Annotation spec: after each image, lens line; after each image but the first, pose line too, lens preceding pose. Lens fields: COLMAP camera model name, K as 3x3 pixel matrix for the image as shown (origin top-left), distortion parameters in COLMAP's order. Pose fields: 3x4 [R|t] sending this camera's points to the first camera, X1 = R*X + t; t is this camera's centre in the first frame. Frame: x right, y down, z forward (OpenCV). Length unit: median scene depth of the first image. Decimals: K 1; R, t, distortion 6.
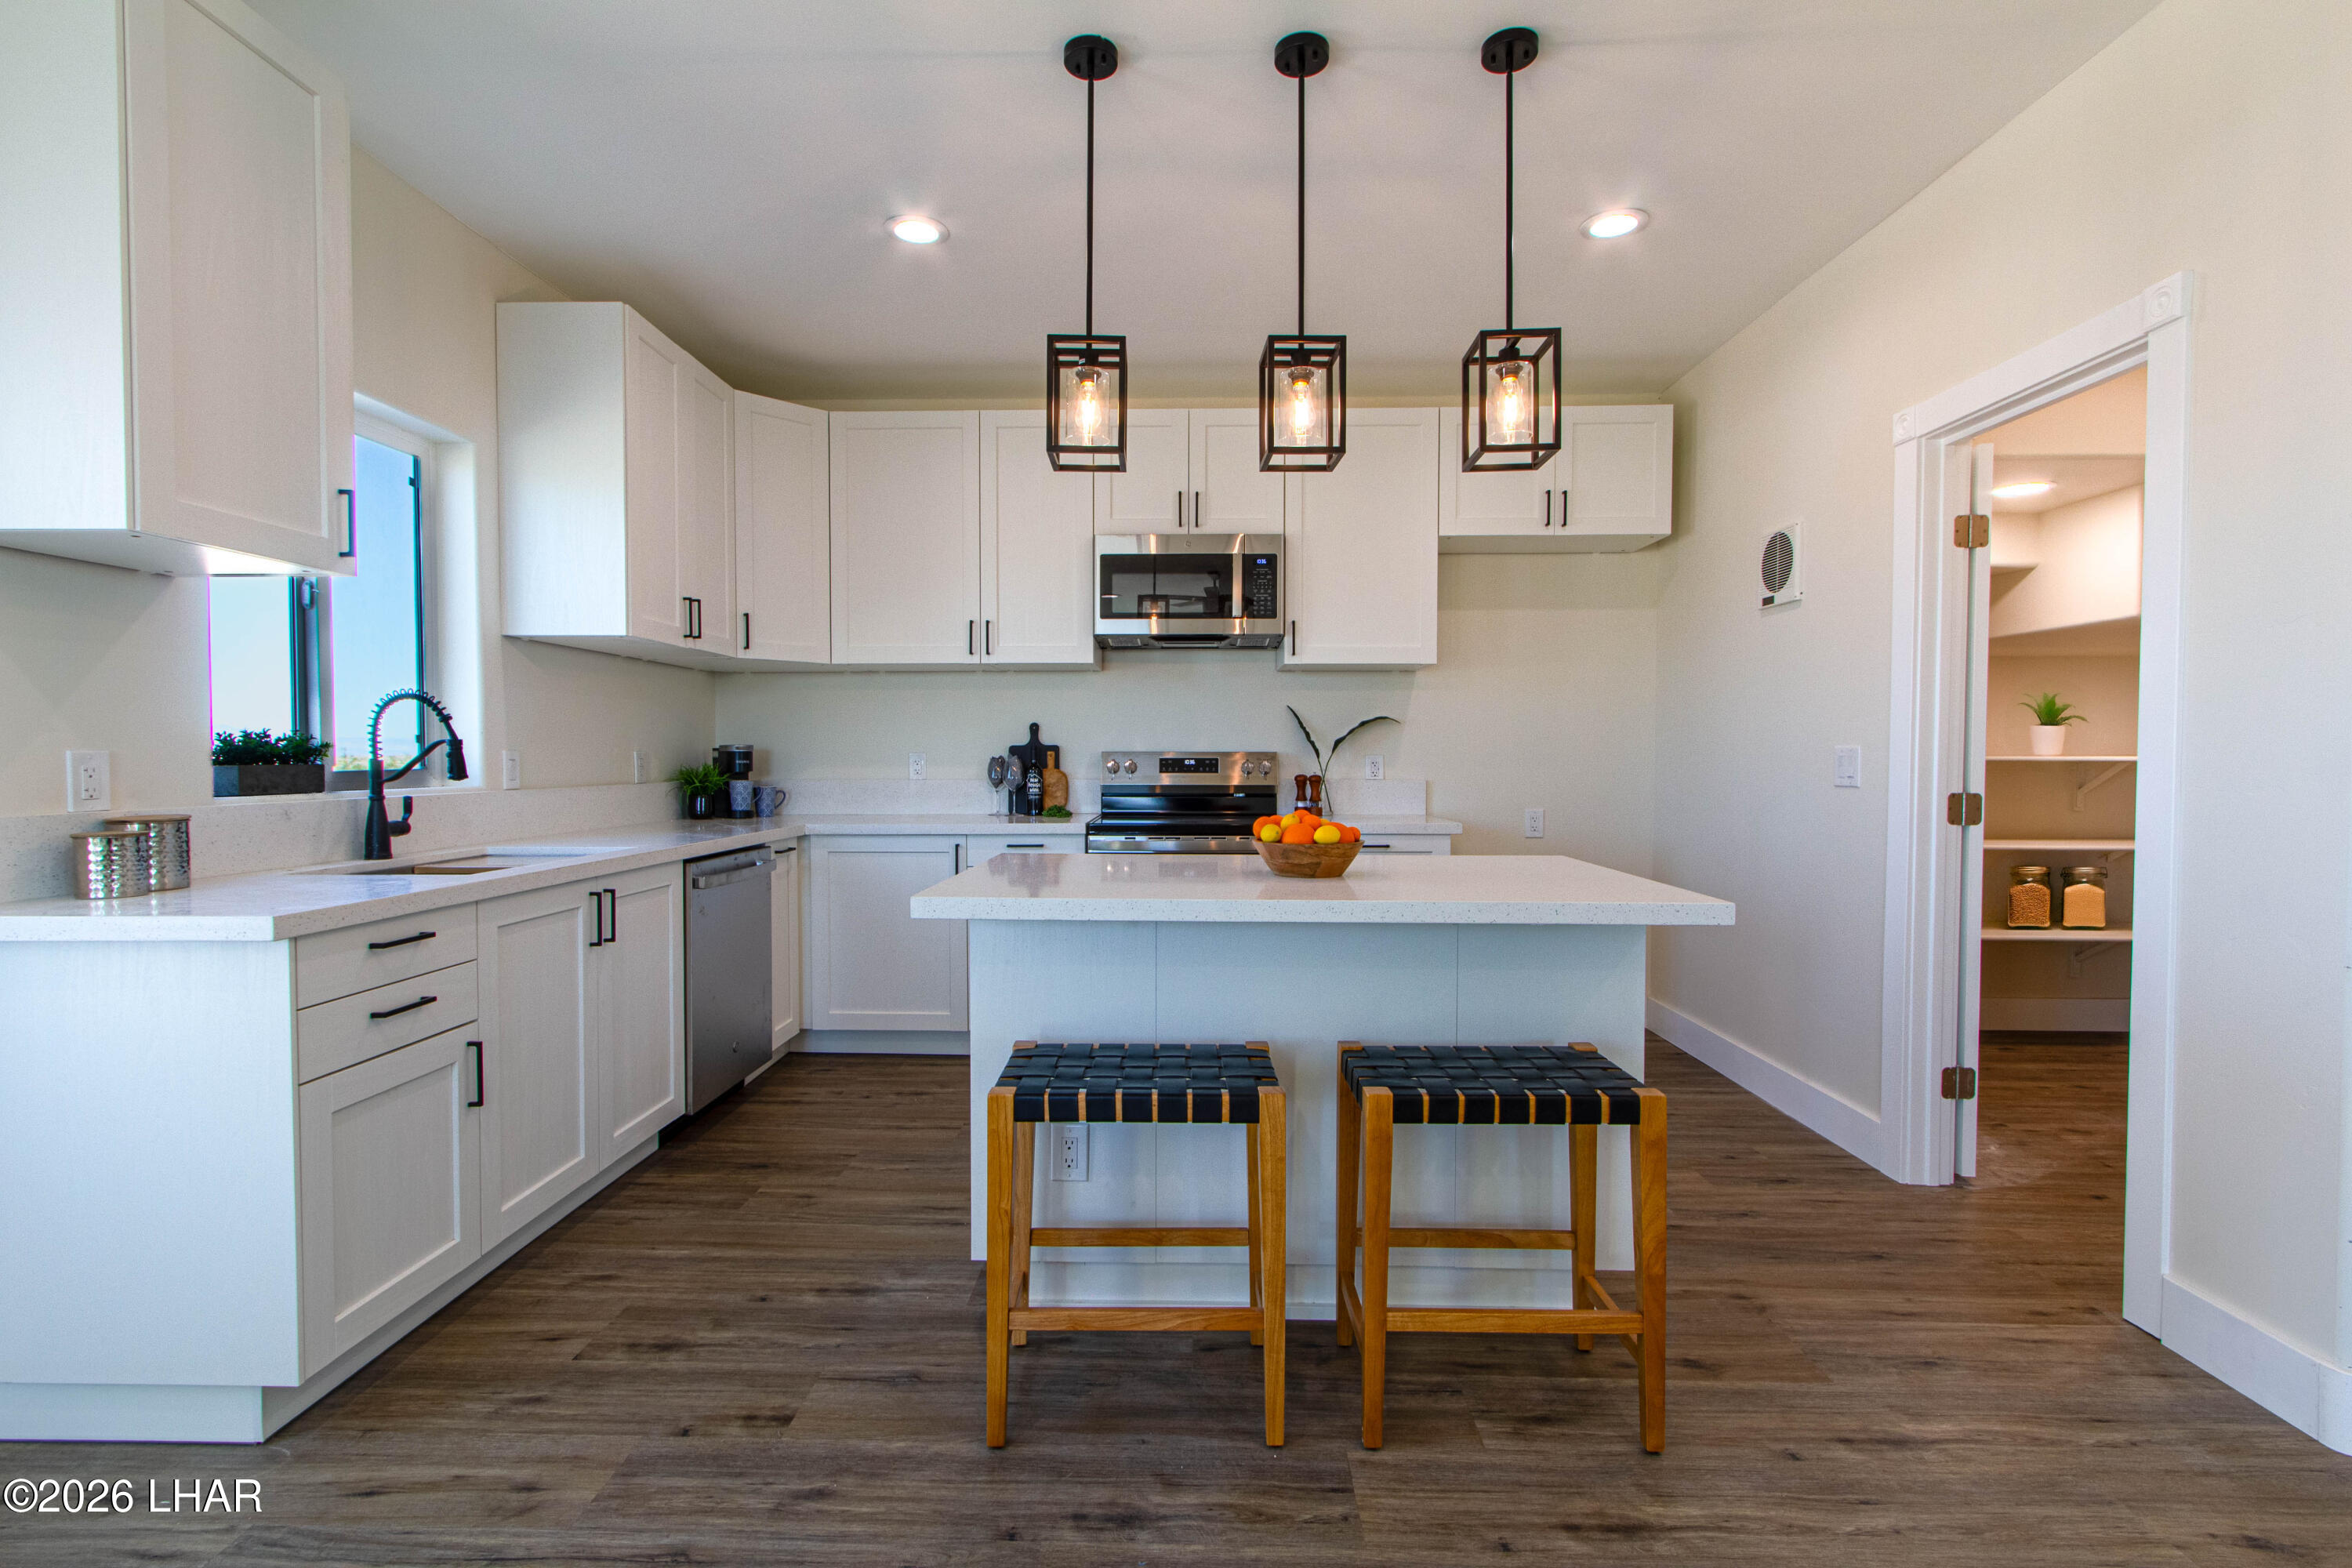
lens RADIAL K [[1069.7, 0, 1169.8], [0, 1069.7, 781.8], [0, 0, 1]] dist [0.000038, -0.005128]
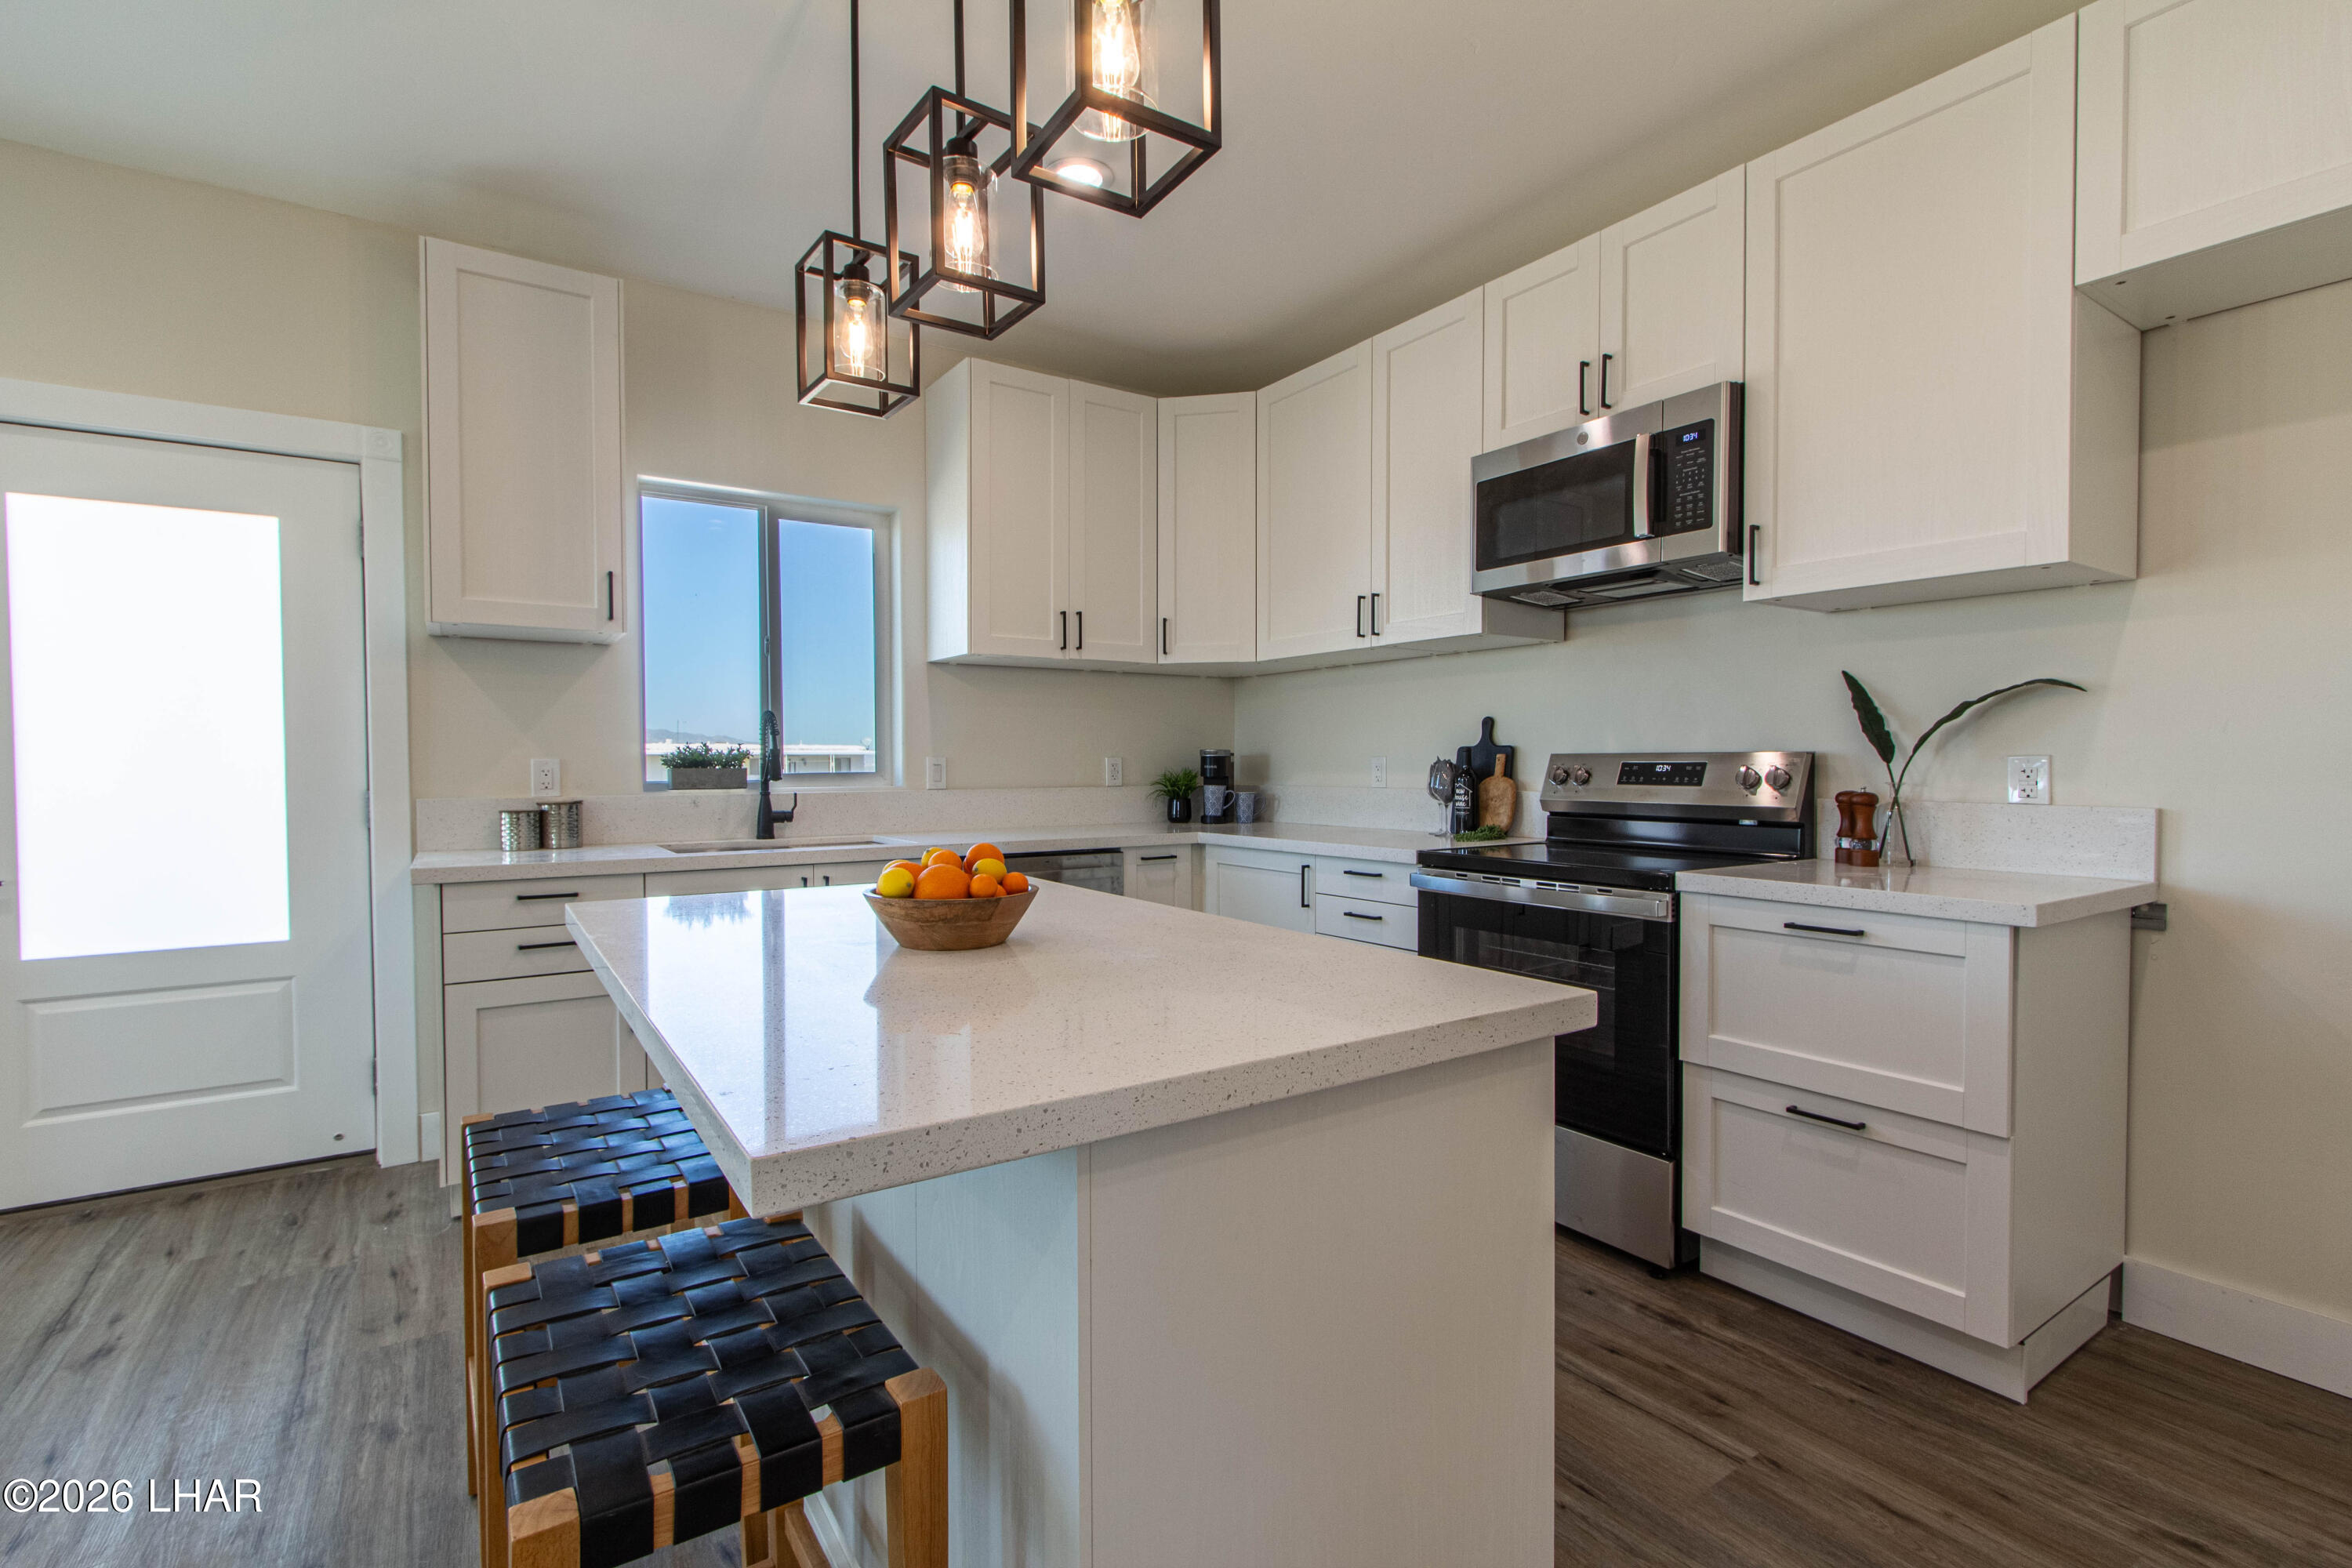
lens RADIAL K [[1069.7, 0, 1169.8], [0, 1069.7, 781.8], [0, 0, 1]] dist [0.000038, -0.005128]
pose [[0.574222, 0.013383, -0.818591, 0.415299], [-0.016614, 0.999851, 0.004692, -0.009129], [0.818531, 0.010906, 0.574358, 0.413951]]
